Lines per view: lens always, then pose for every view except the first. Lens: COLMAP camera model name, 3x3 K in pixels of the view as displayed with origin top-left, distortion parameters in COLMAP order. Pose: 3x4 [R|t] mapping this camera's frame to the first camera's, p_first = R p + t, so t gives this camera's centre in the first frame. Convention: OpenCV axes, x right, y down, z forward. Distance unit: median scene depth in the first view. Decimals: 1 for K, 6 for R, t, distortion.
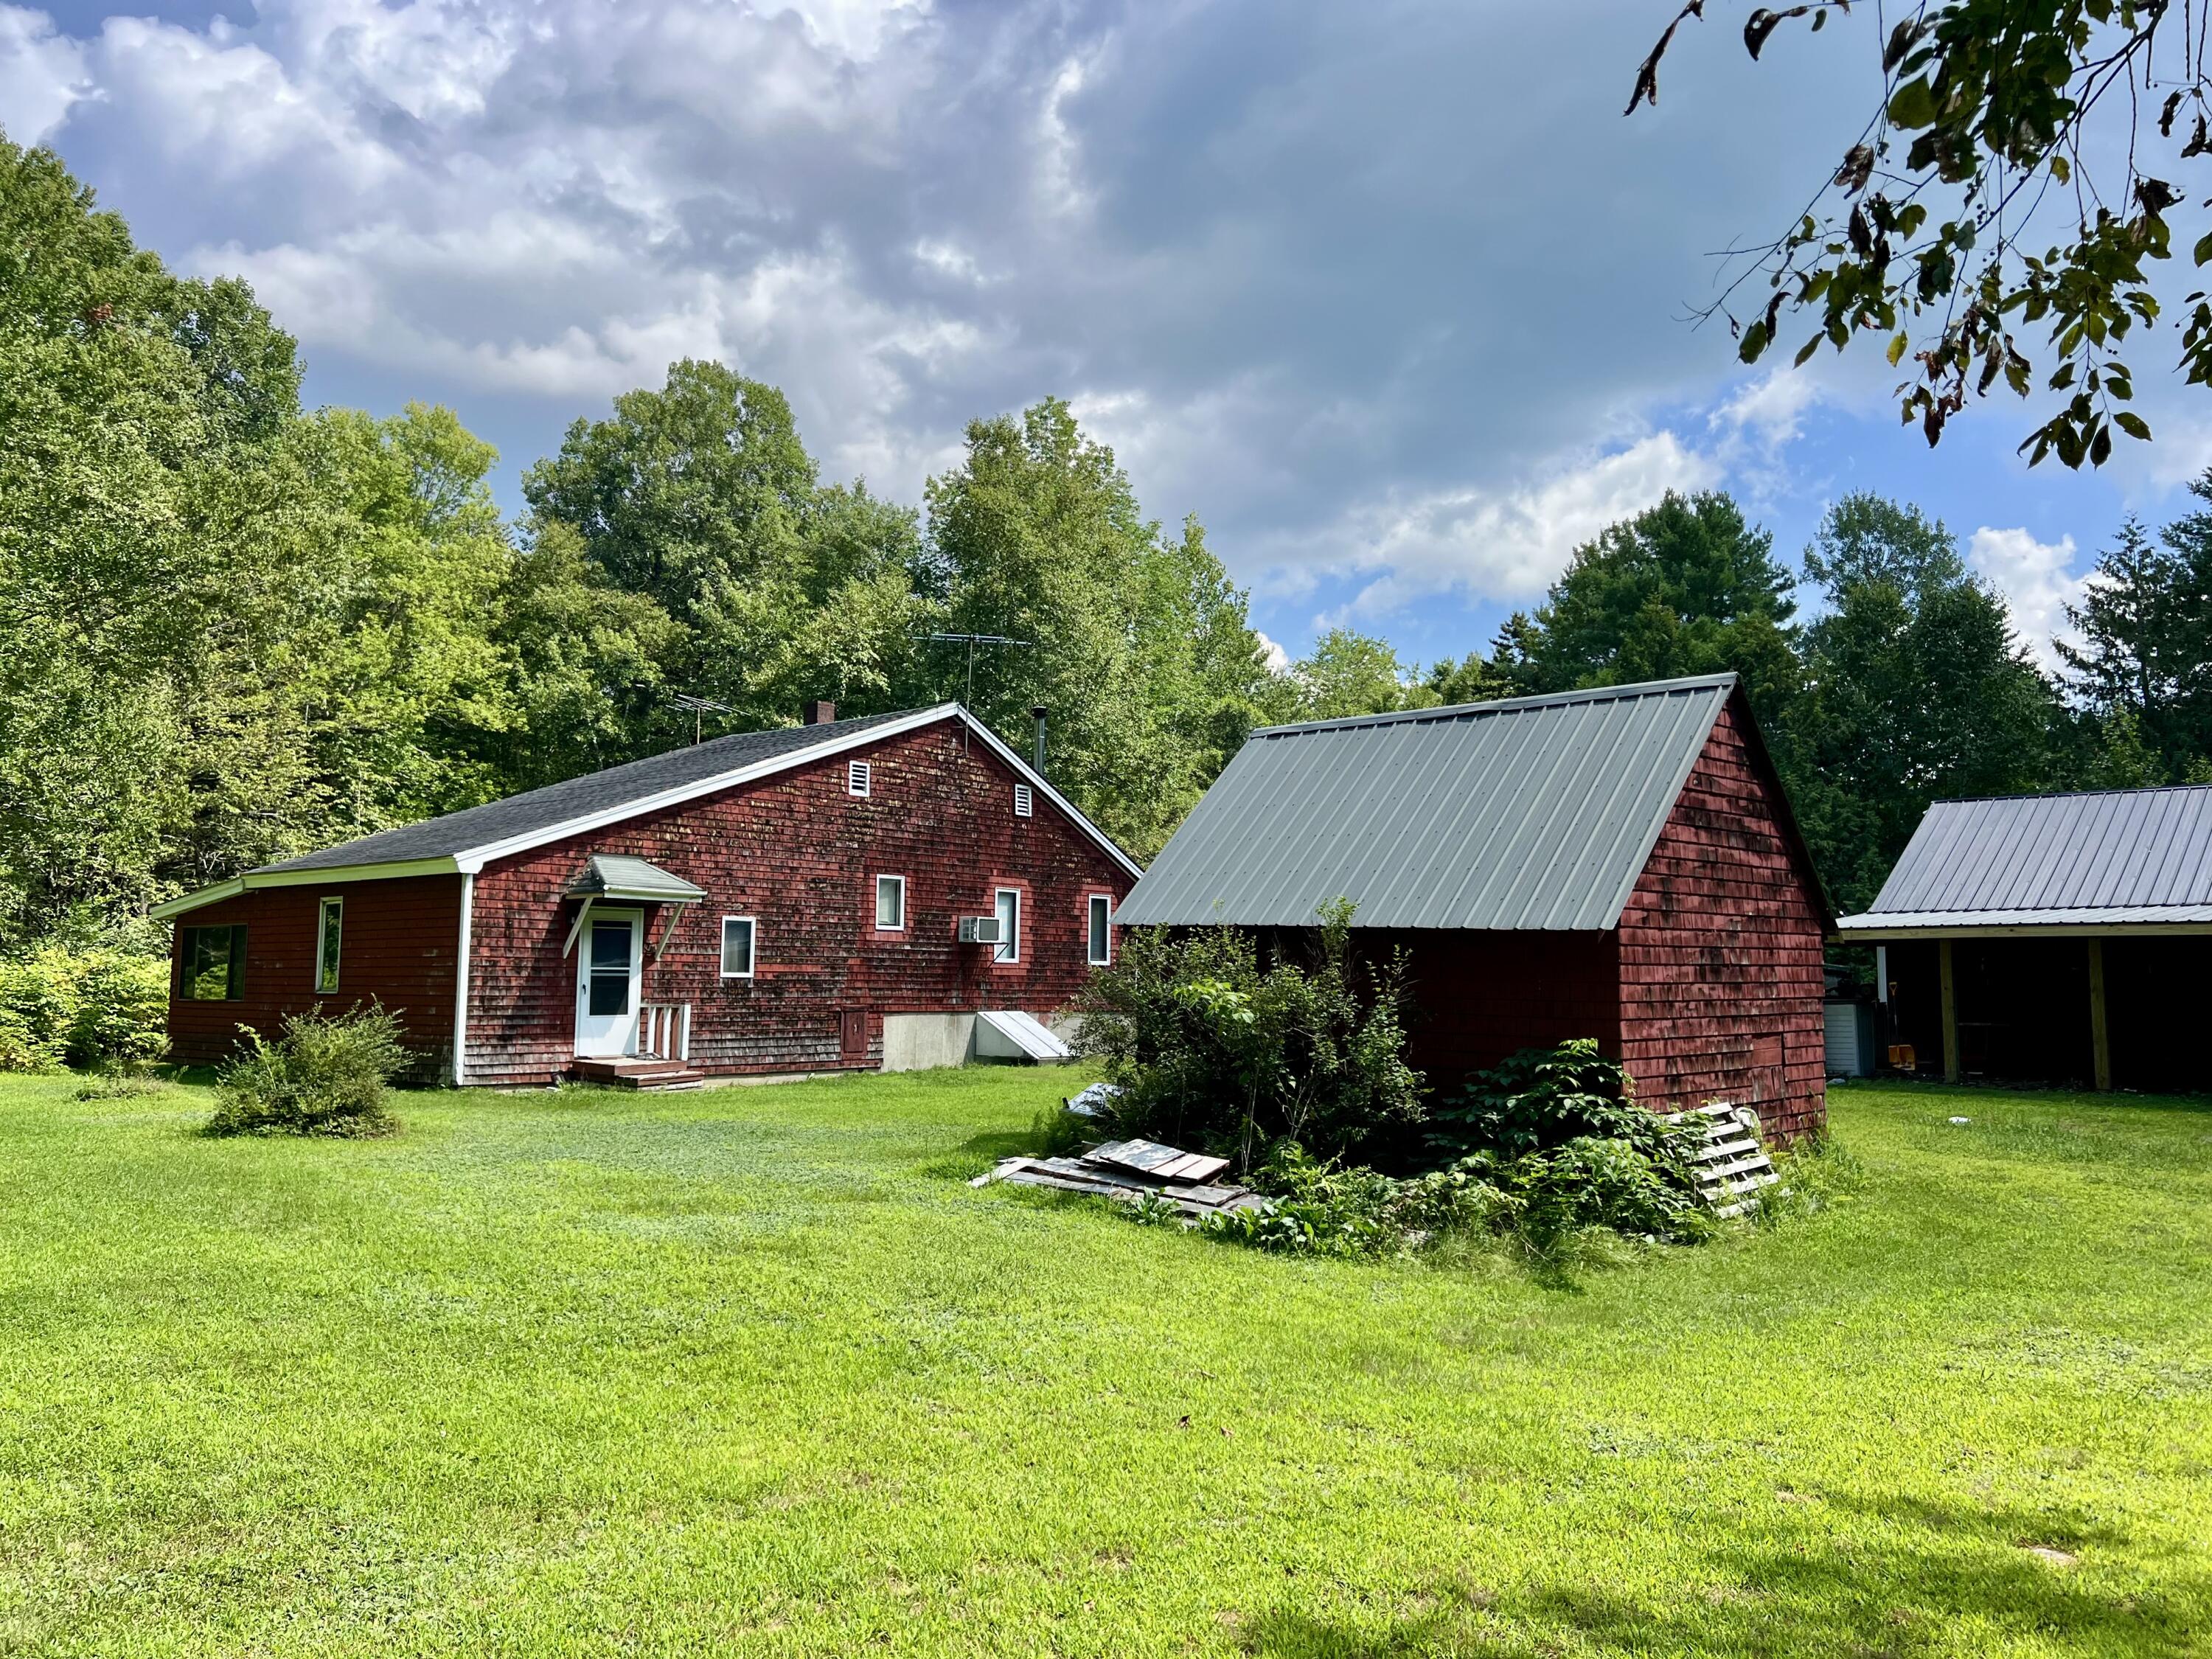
lens RADIAL K [[1671.6, 0, 1105.9], [0, 1671.6, 830.2], [0, 0, 1]] dist [0.053768, -0.008440]
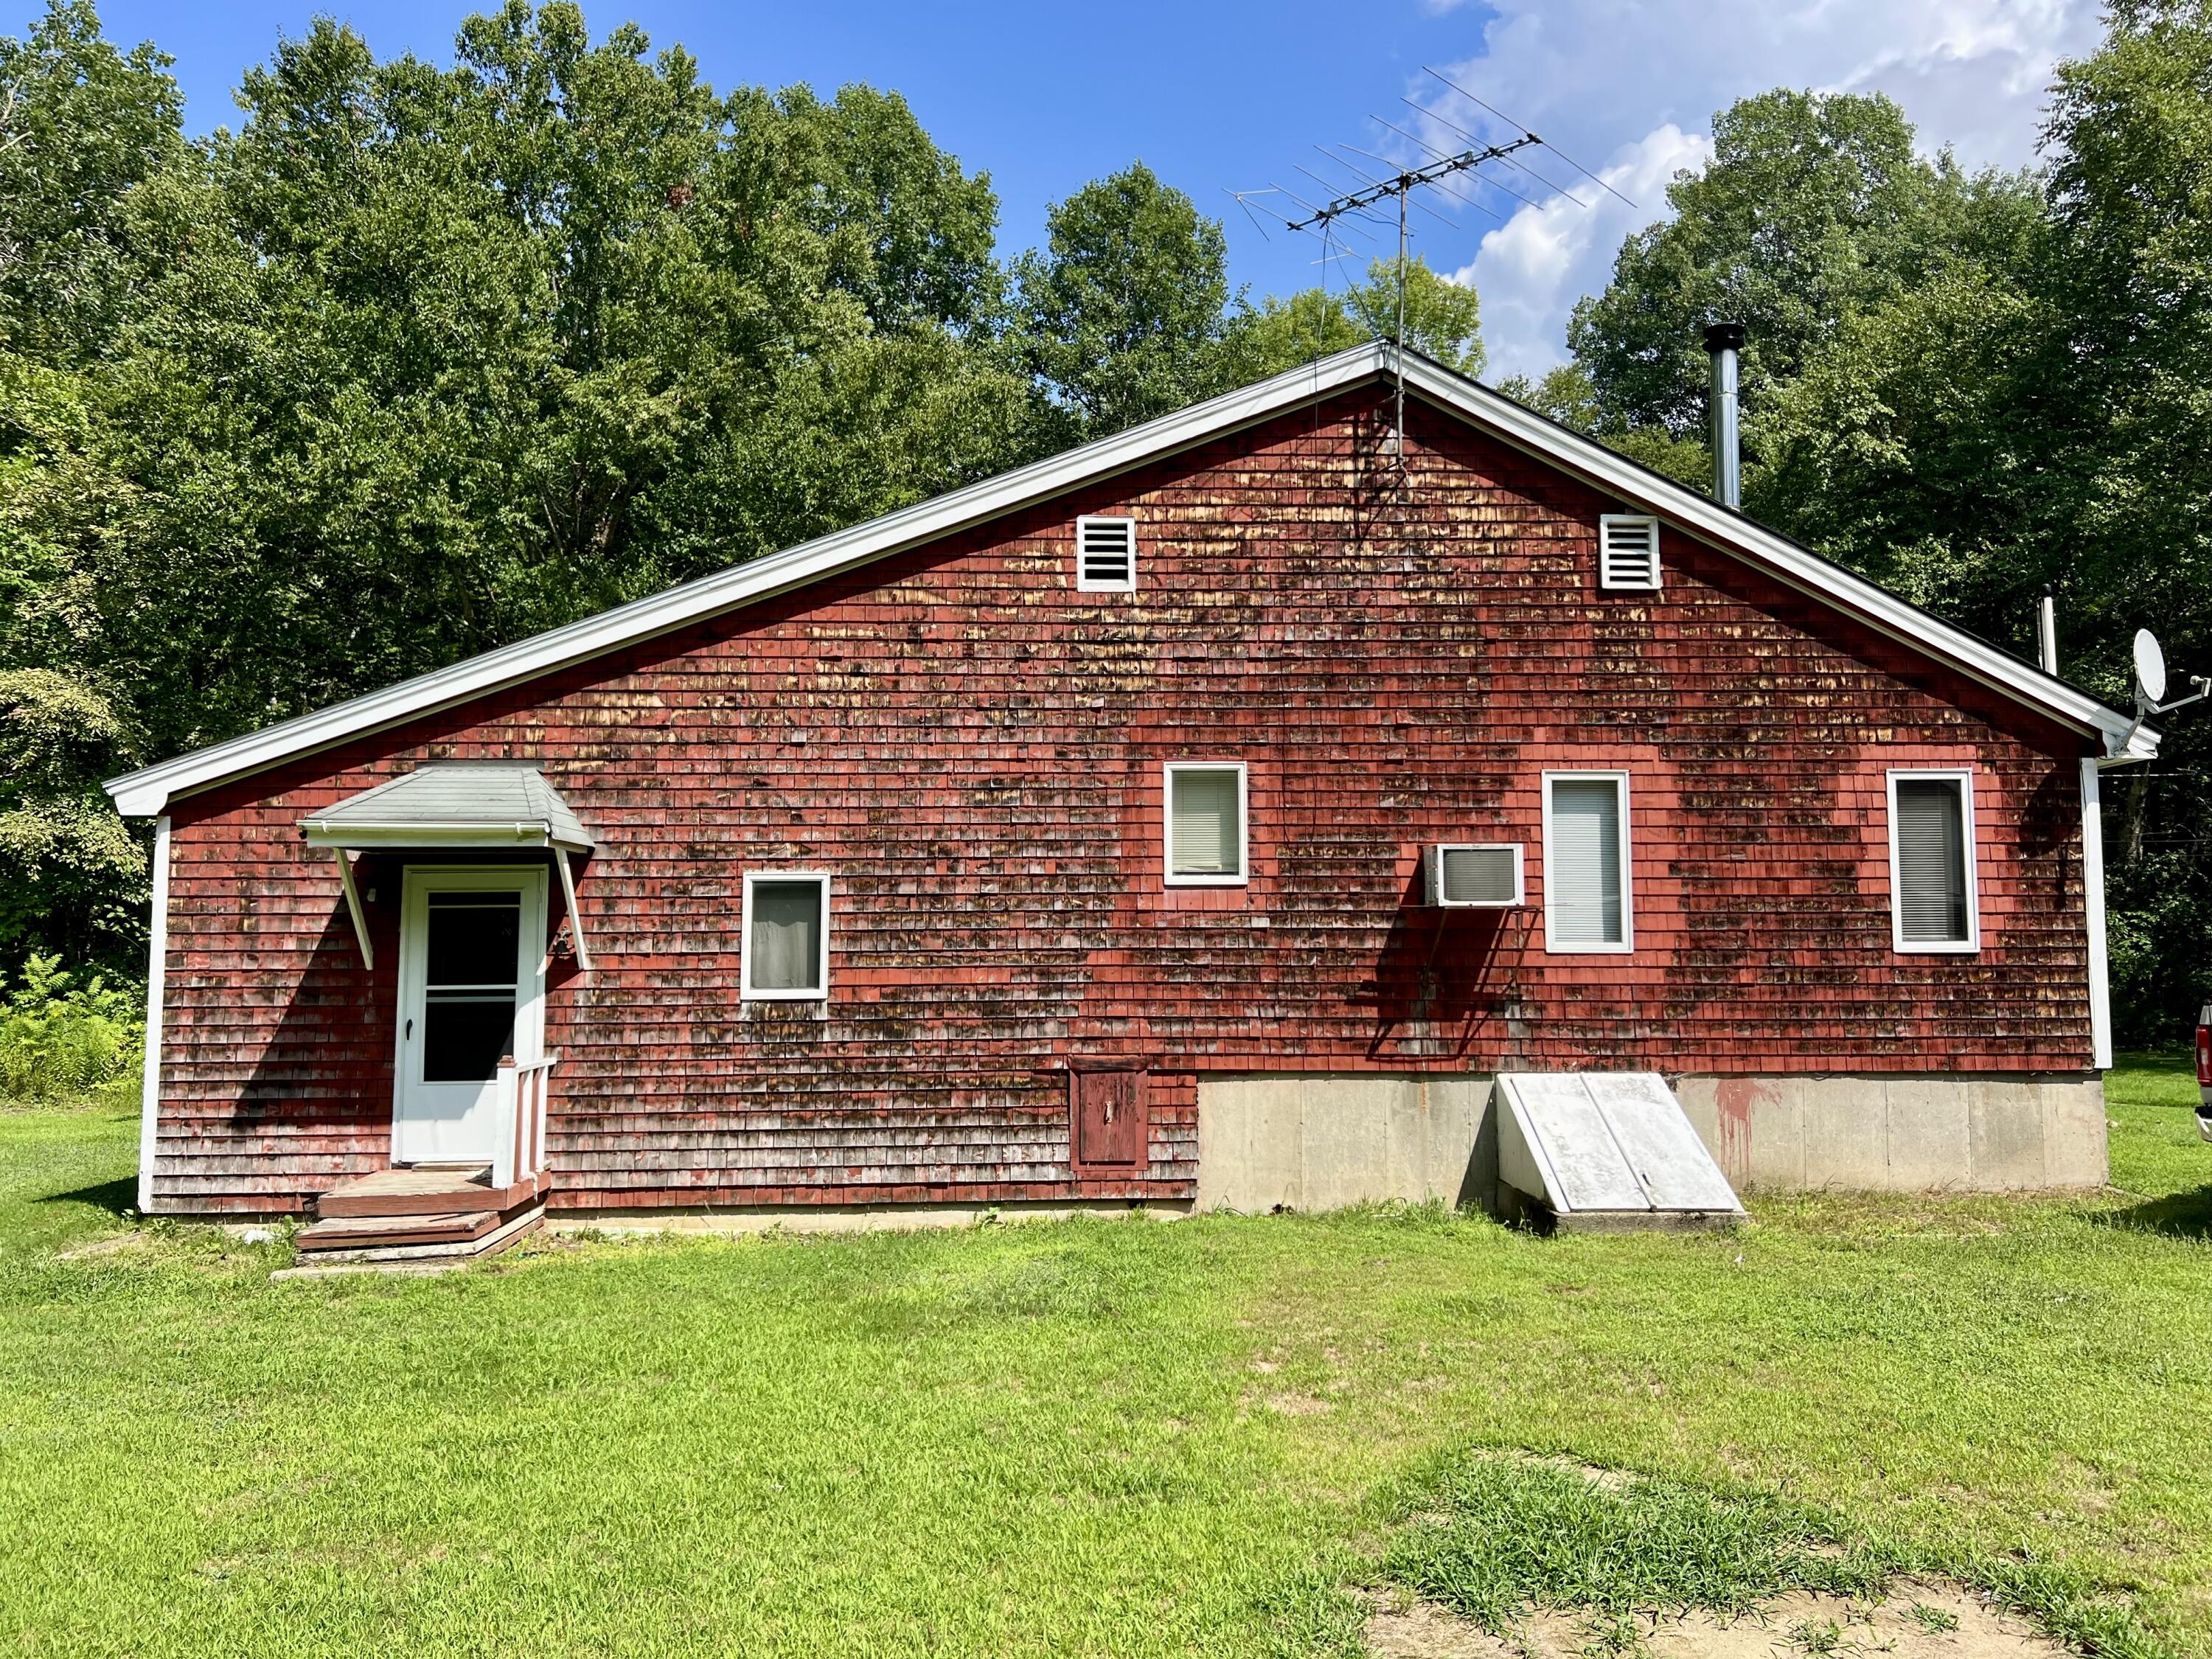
lens RADIAL K [[1671.6, 0, 1106.2], [0, 1671.6, 827.2], [0, 0, 1]] dist [0.053768, -0.008440]
pose [[0.669282, -0.069612, -0.739741, 0.190981], [0.079863, 0.996573, -0.021524, 0.055338], [0.738704, -0.044672, 0.672548, 0.732781]]
